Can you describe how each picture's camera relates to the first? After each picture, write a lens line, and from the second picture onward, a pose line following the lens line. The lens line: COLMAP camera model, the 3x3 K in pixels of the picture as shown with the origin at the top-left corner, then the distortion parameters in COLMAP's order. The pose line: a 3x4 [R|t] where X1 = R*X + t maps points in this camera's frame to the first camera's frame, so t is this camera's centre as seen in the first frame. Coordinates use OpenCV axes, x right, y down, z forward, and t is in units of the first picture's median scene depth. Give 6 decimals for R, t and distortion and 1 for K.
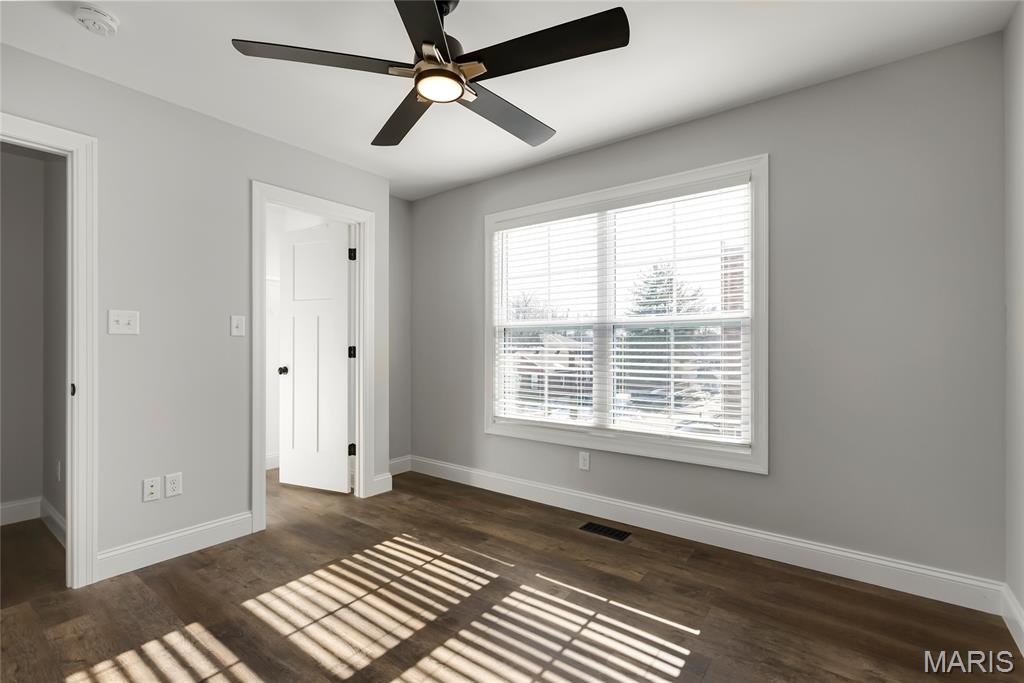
lens RADIAL K [[465.2, 0, 513.1], [0, 465.2, 346.5], [0, 0, 1]] dist [0.001392, 0.000433]
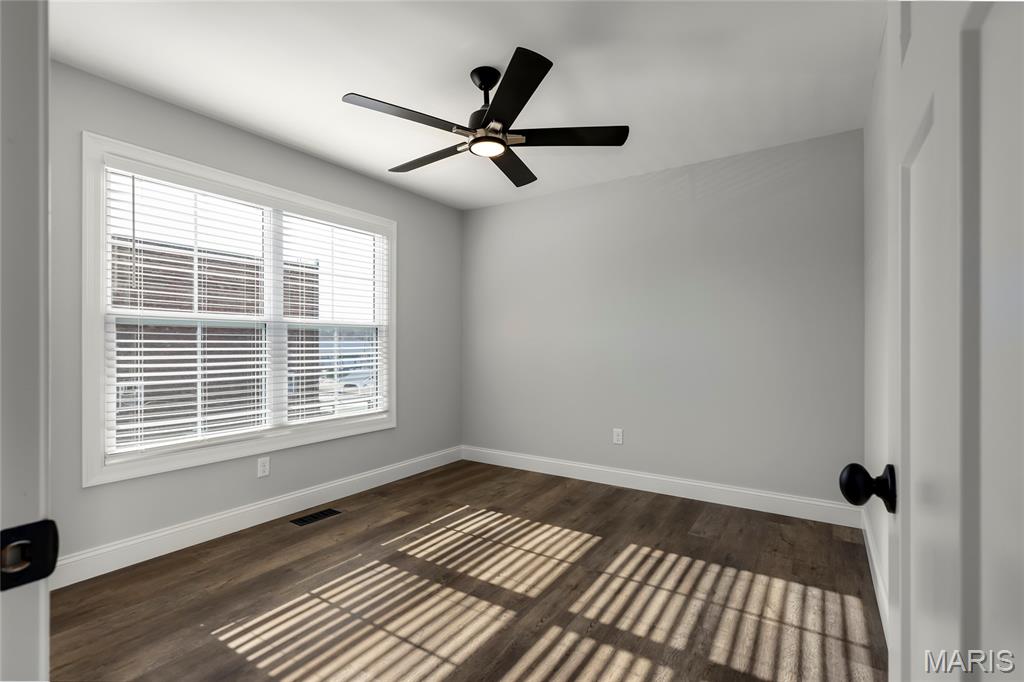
lens RADIAL K [[465.2, 0, 512.2], [0, 465.2, 340.8], [0, 0, 1]] dist [0.001392, 0.000433]
pose [[-0.067705, 0.010411, 0.997651, -1.074746], [0.000420, 0.999946, -0.010406, 0.000891], [-0.997705, -0.000285, -0.067705, 0.731527]]
